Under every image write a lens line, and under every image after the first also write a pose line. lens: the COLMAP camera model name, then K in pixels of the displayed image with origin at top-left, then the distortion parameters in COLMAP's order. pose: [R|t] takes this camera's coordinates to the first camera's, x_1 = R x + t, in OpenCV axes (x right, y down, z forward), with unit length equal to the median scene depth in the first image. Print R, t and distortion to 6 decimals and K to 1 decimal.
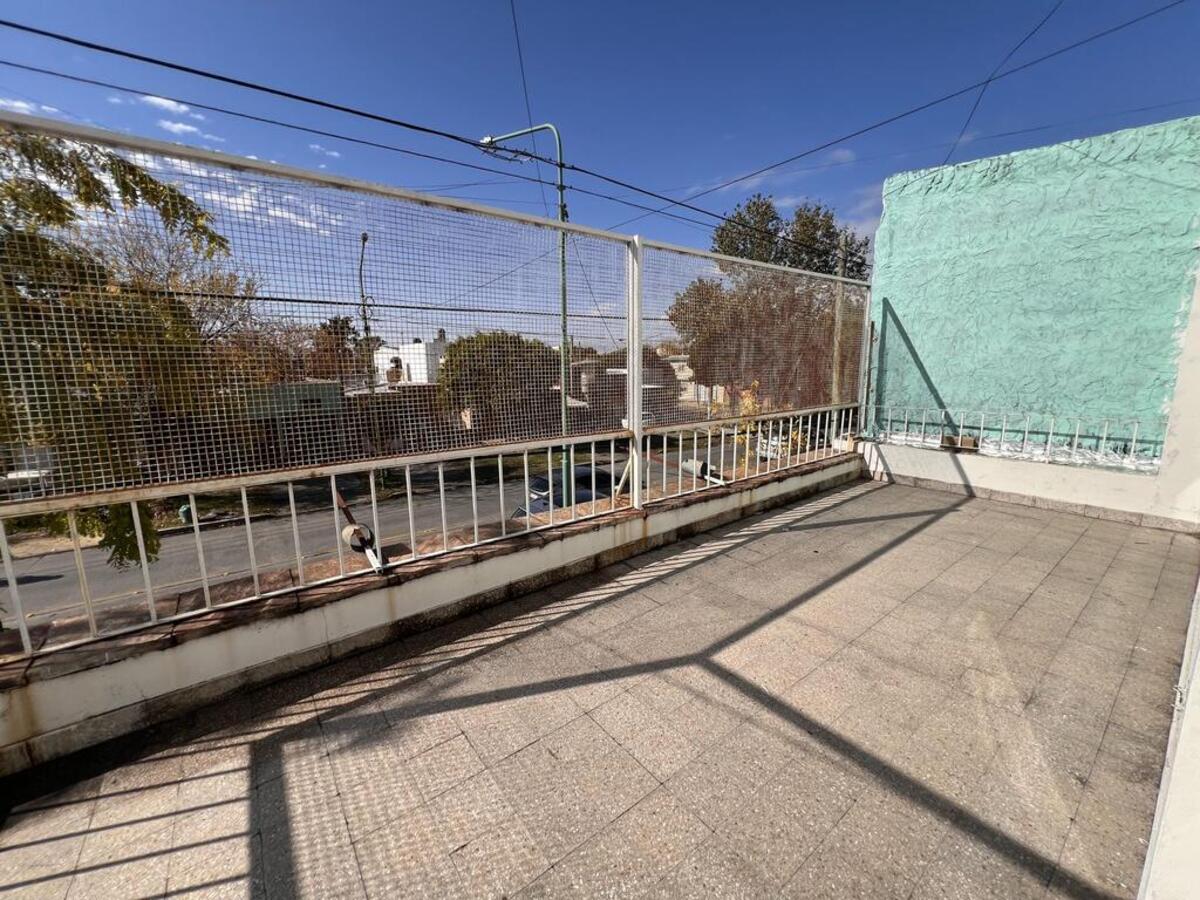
lens RADIAL K [[478.5, 0, 596.9], [0, 478.5, 447.8], [0, 0, 1]] dist [0.002531, 0.000297]
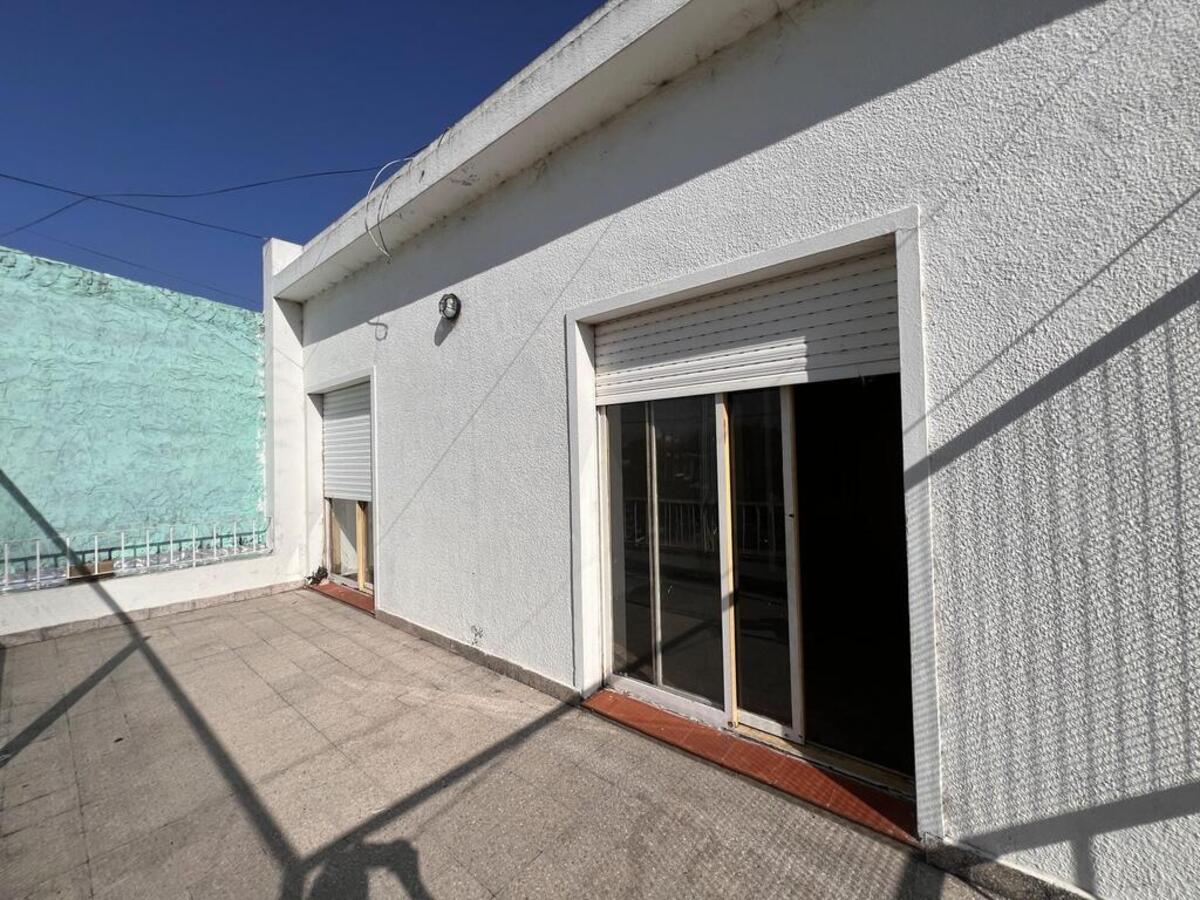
lens RADIAL K [[478.5, 0, 597.6], [0, 478.5, 449.7], [0, 0, 1]] dist [0.002531, 0.000297]
pose [[-0.212124, 0.029744, 0.976790, -0.339297], [0.194171, 0.980891, 0.012298, -0.066287], [-0.957758, 0.192273, -0.213846, 0.308477]]
